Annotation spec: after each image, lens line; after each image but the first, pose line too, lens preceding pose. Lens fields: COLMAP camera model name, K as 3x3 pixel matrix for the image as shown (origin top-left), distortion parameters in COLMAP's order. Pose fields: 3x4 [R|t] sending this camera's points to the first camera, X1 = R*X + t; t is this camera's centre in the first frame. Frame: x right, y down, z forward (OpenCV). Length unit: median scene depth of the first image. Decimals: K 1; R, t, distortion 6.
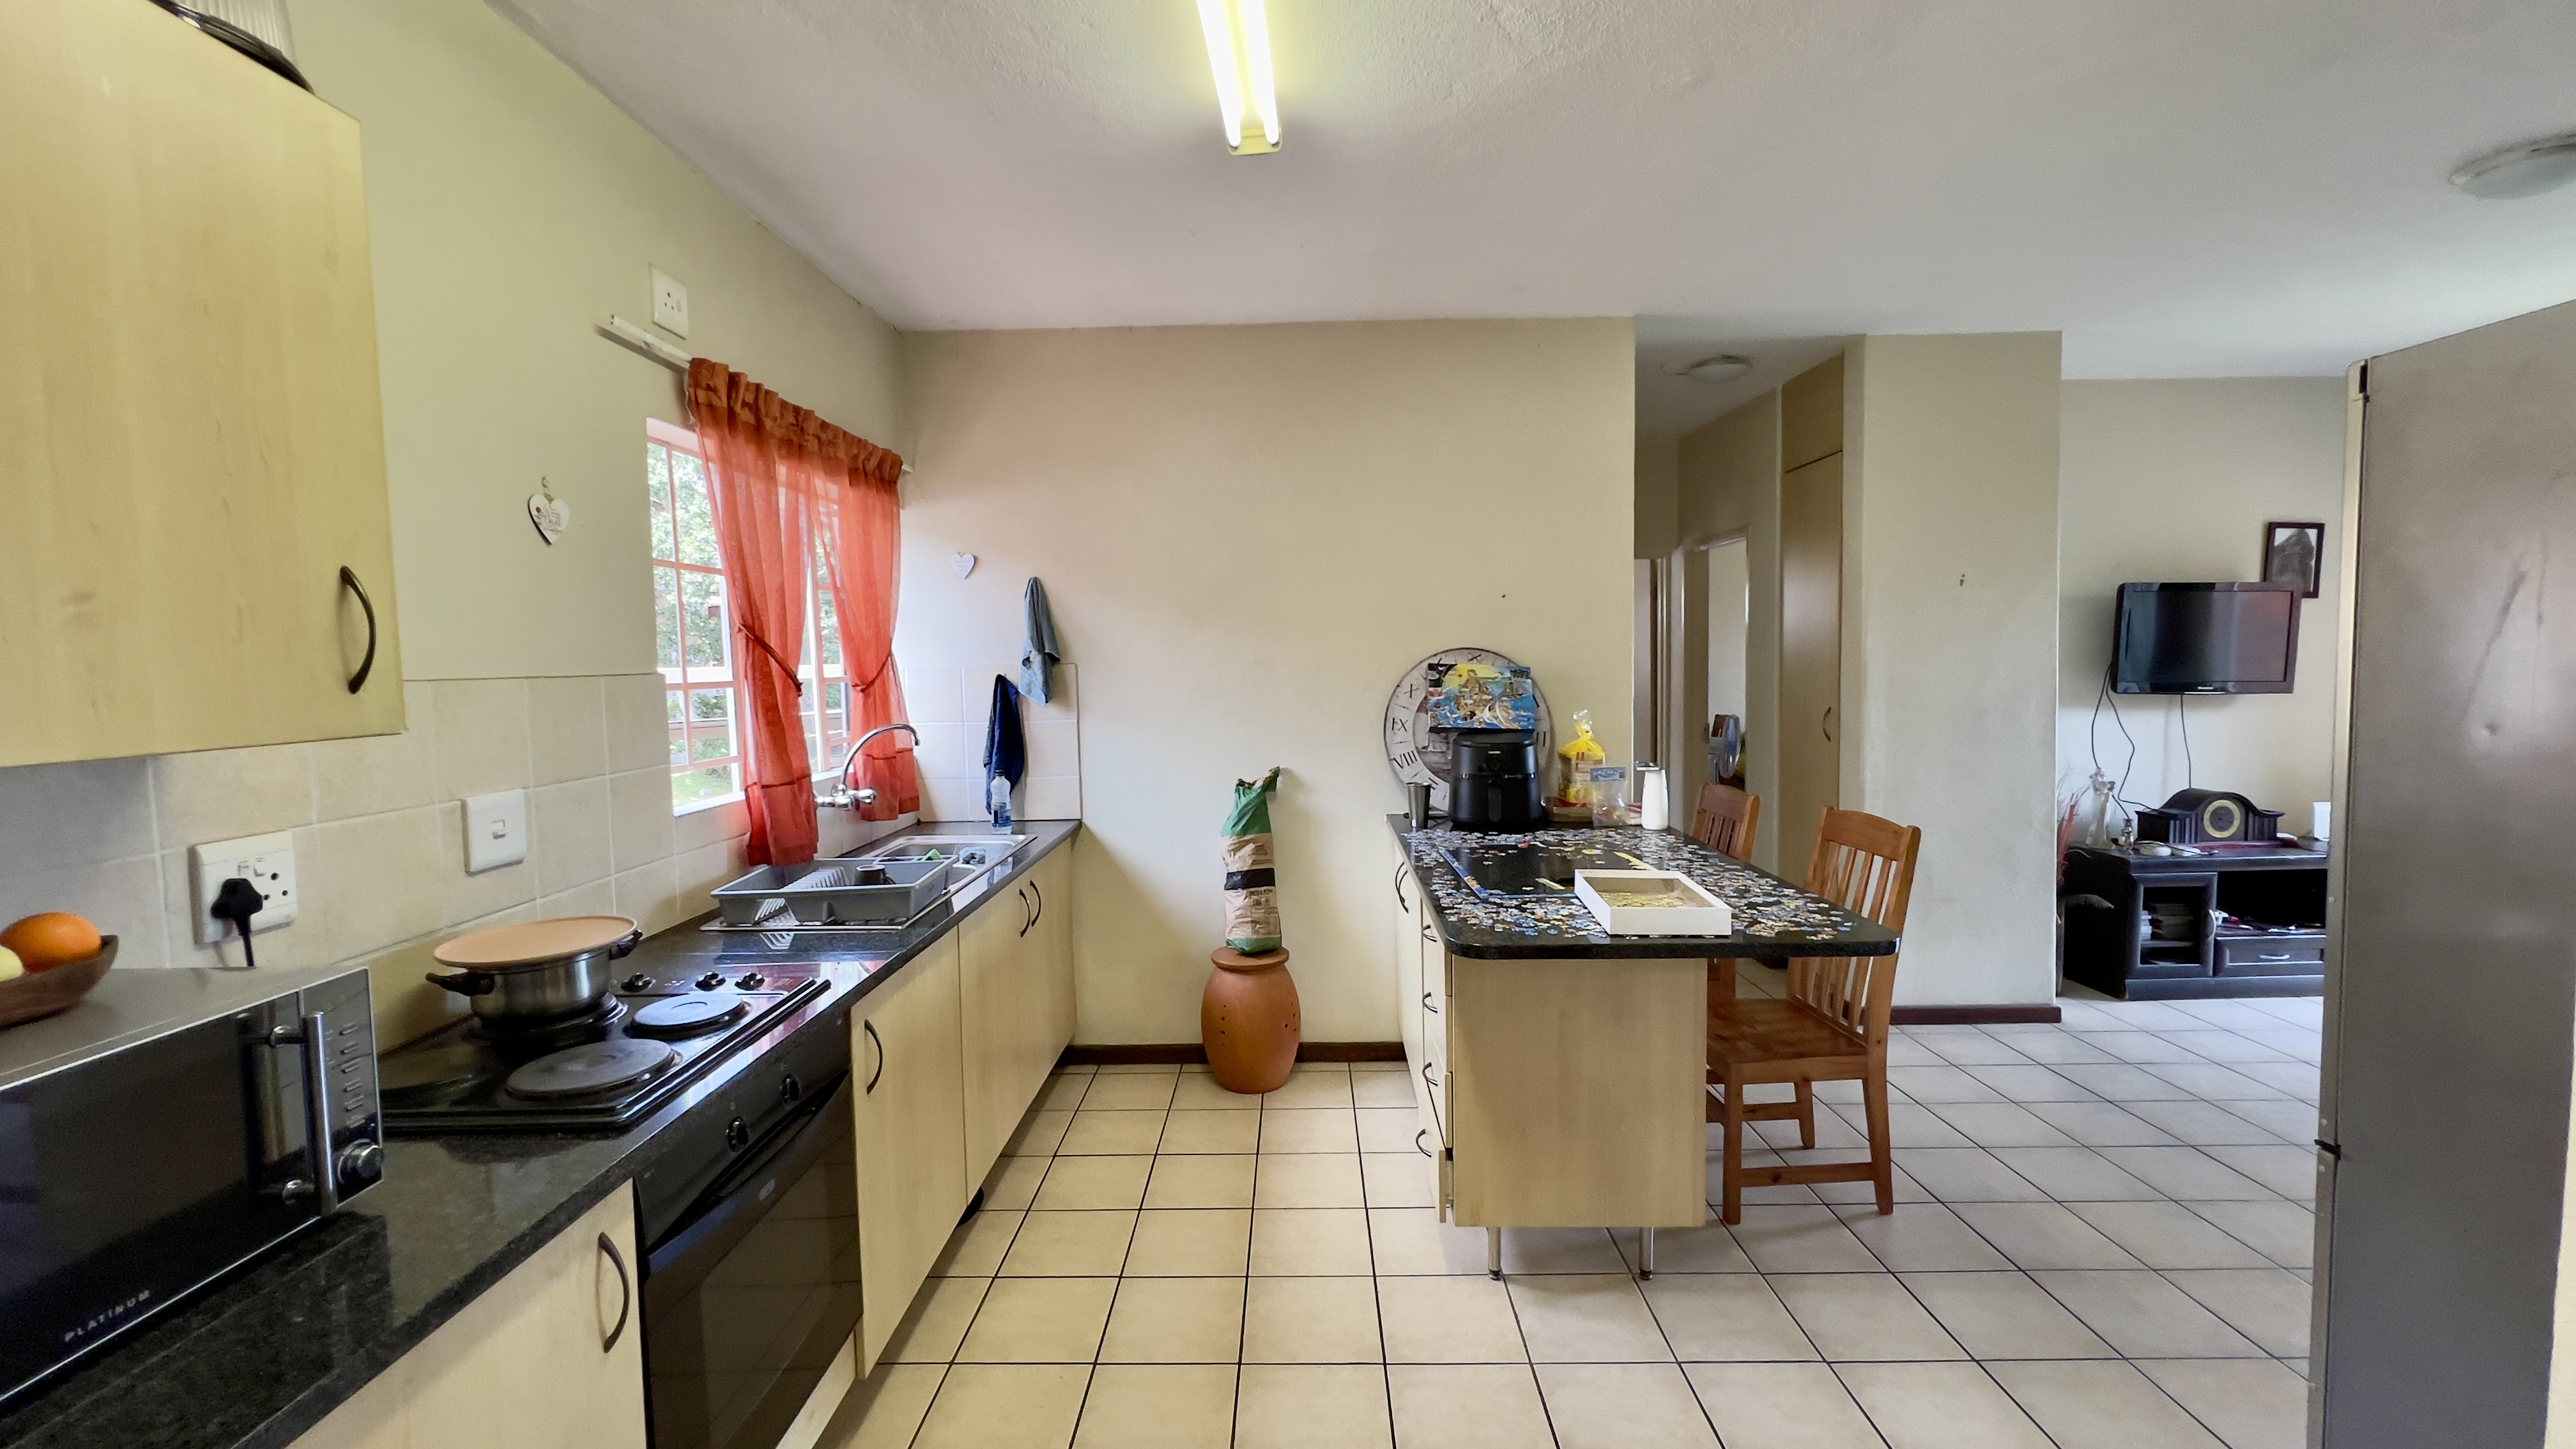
lens RADIAL K [[1030.3, 0, 1281.9], [0, 1030.3, 716.2], [0, 0, 1]] dist [-0.000623, -0.000051]
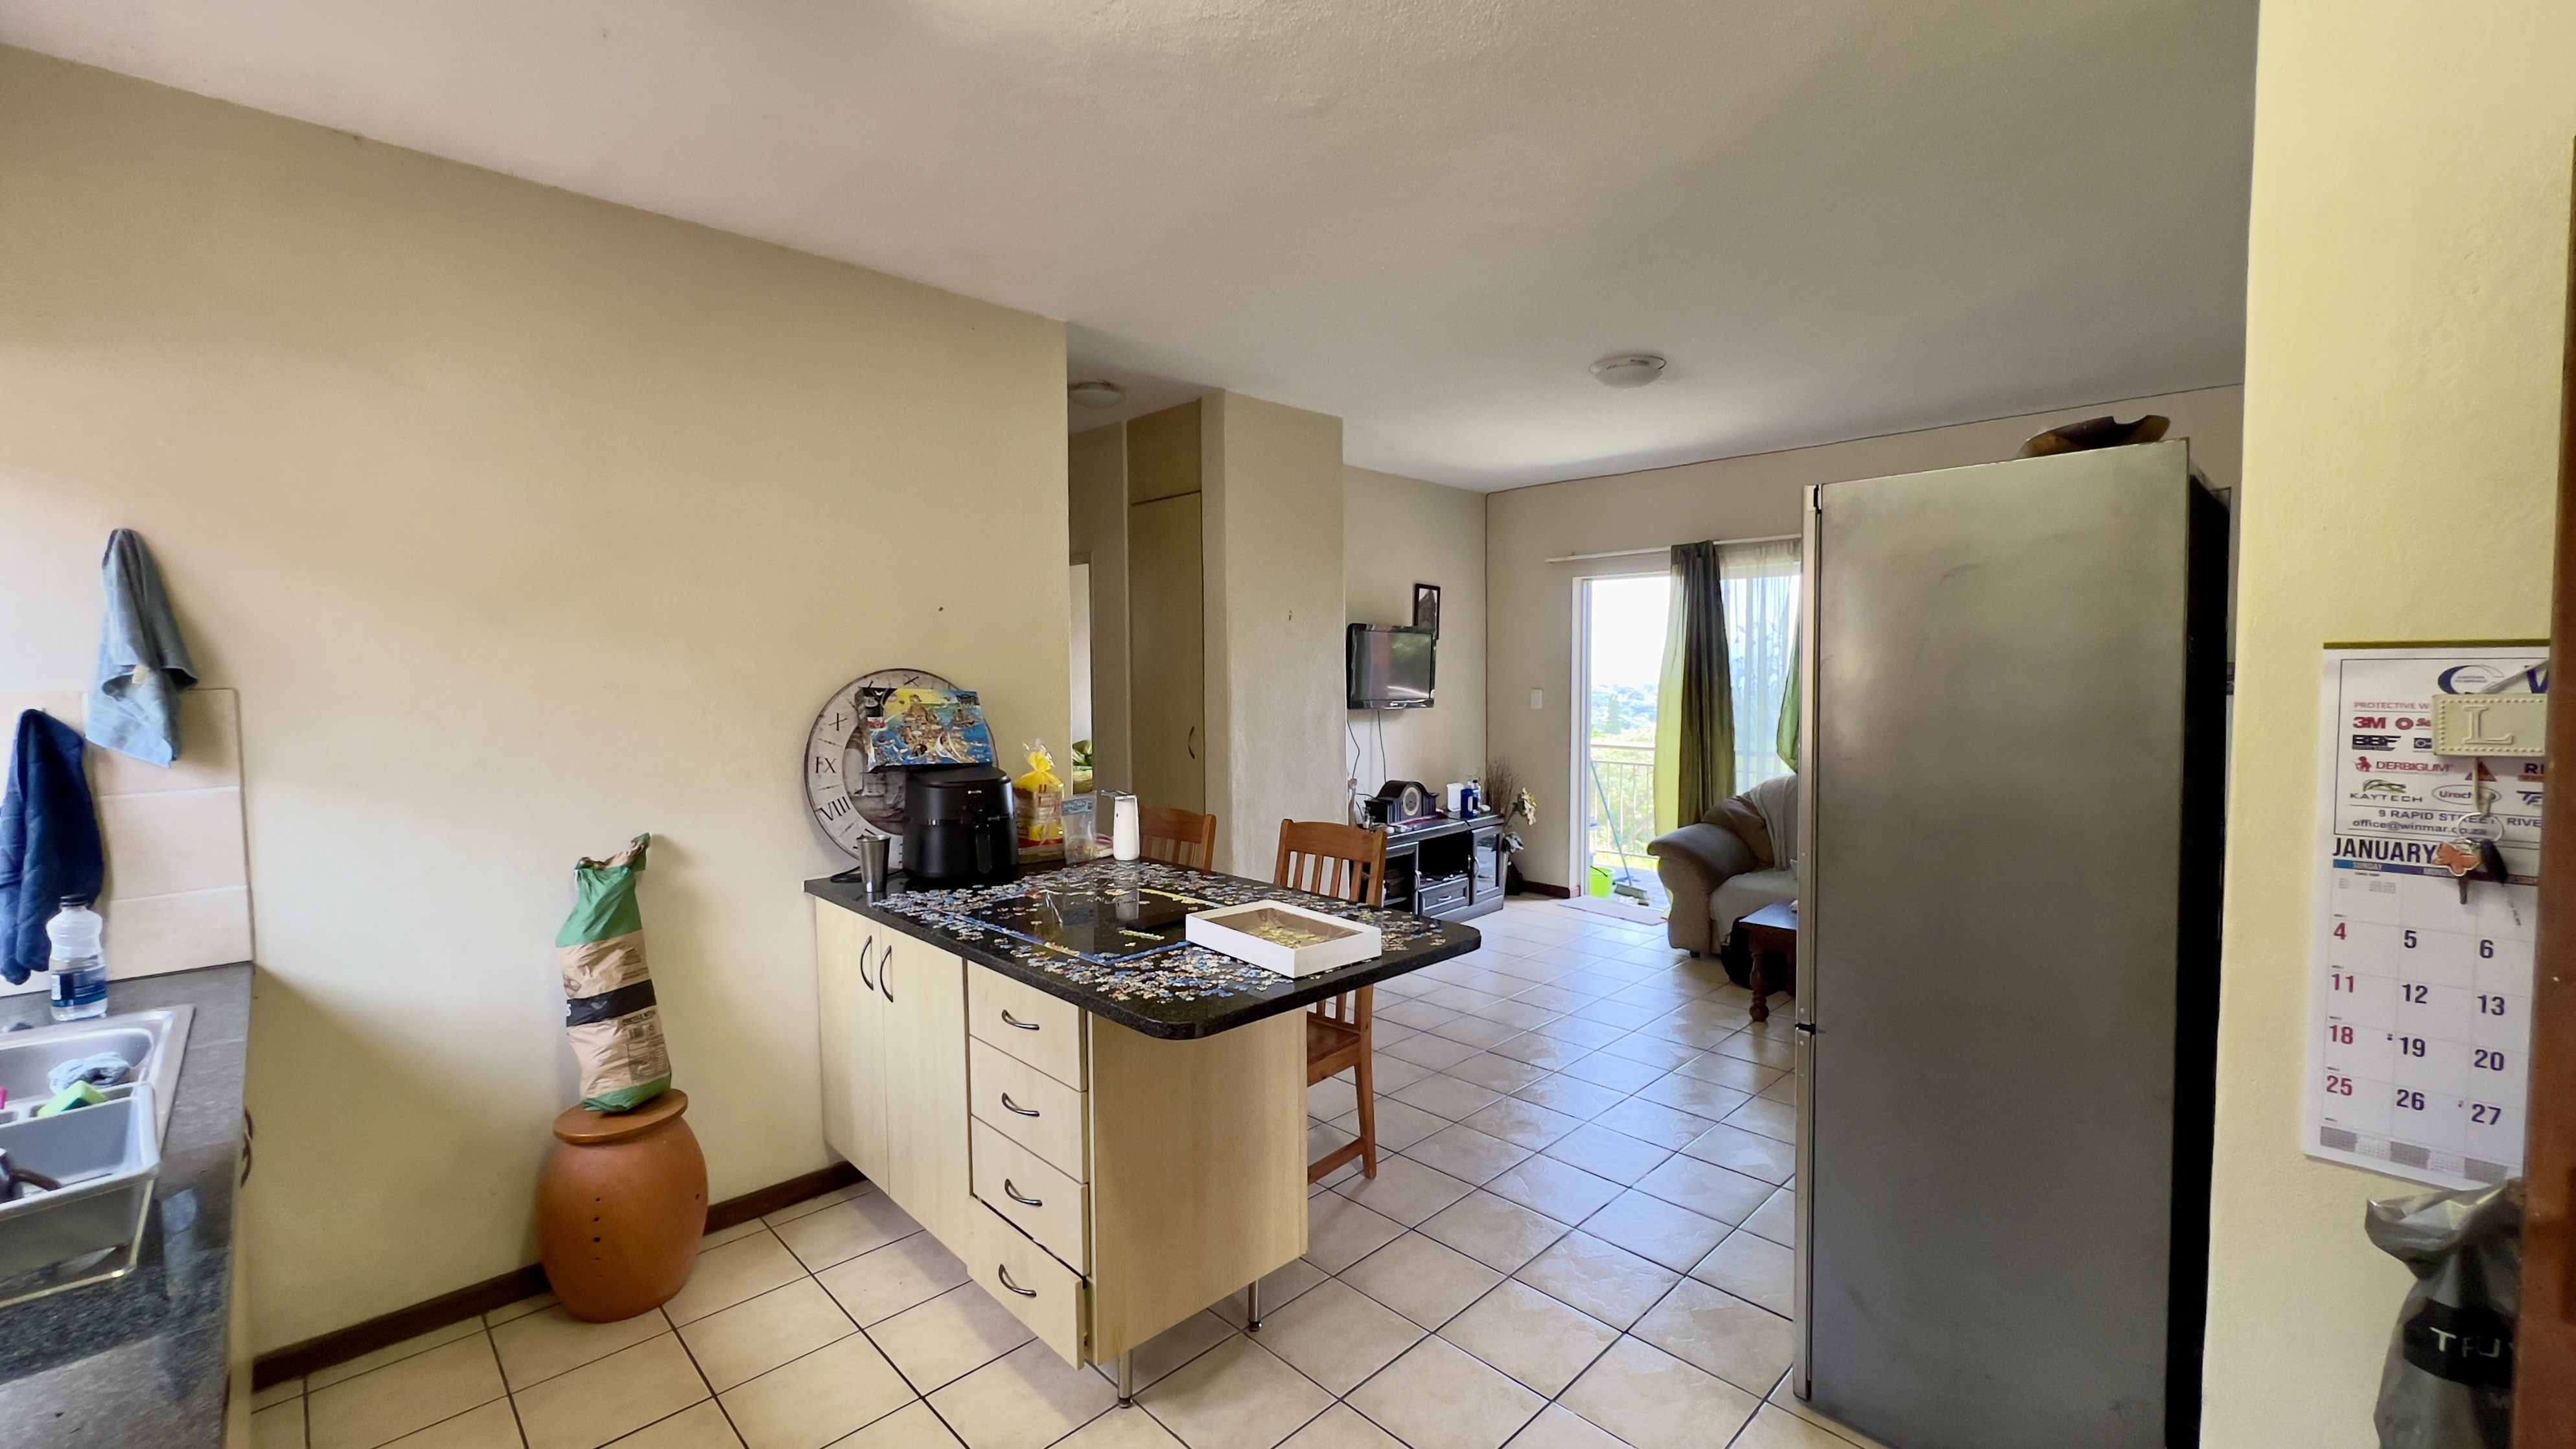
lens RADIAL K [[1044.9, 0, 1285.1], [0, 1044.9, 714.5], [0, 0, 1]] dist [0.000609, 0.000485]
pose [[0.703959, -0.020066, 0.709958, -0.194434], [0.034349, 0.999393, -0.005812, -0.013042], [-0.709410, 0.028478, 0.704220, 0.175369]]
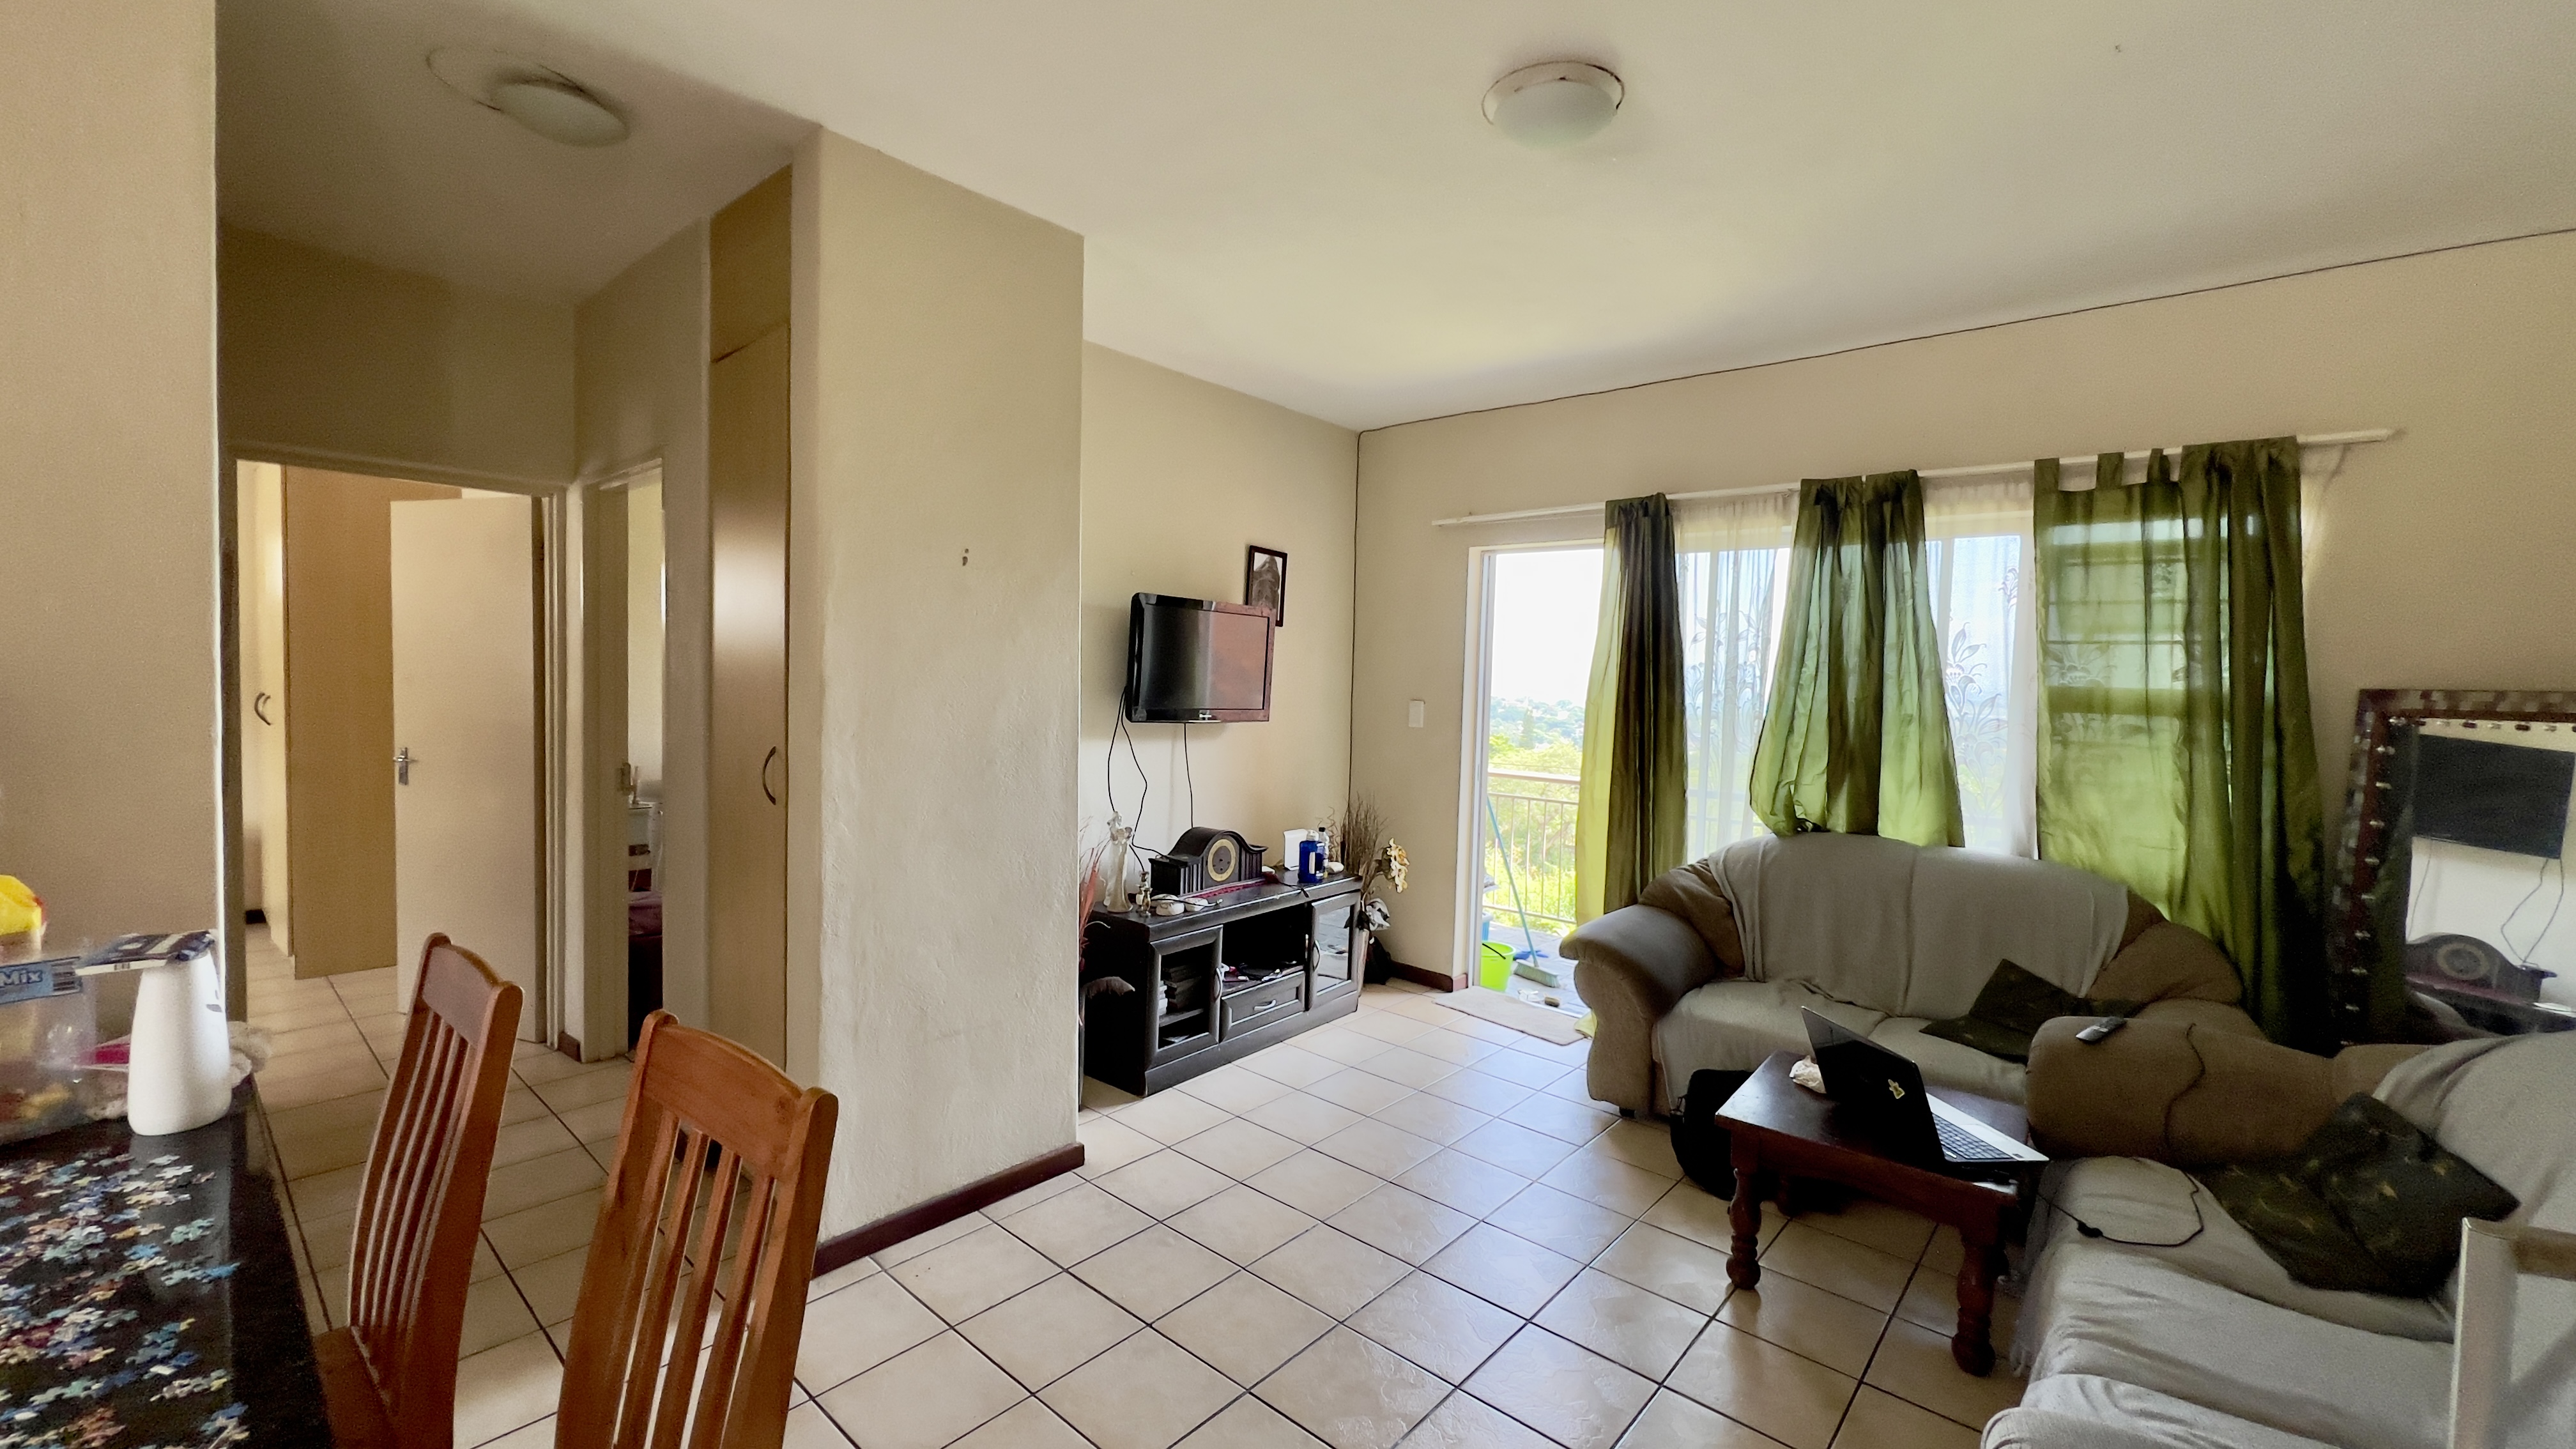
lens RADIAL K [[1030.3, 0, 1281.9], [0, 1030.3, 716.2], [0, 0, 1]] dist [-0.000623, -0.000051]
pose [[0.653264, 0.003724, 0.757121, 0.293808], [0.003806, 0.999959, -0.008203, -0.023008], [-0.757120, 0.008240, 0.653223, 0.415719]]
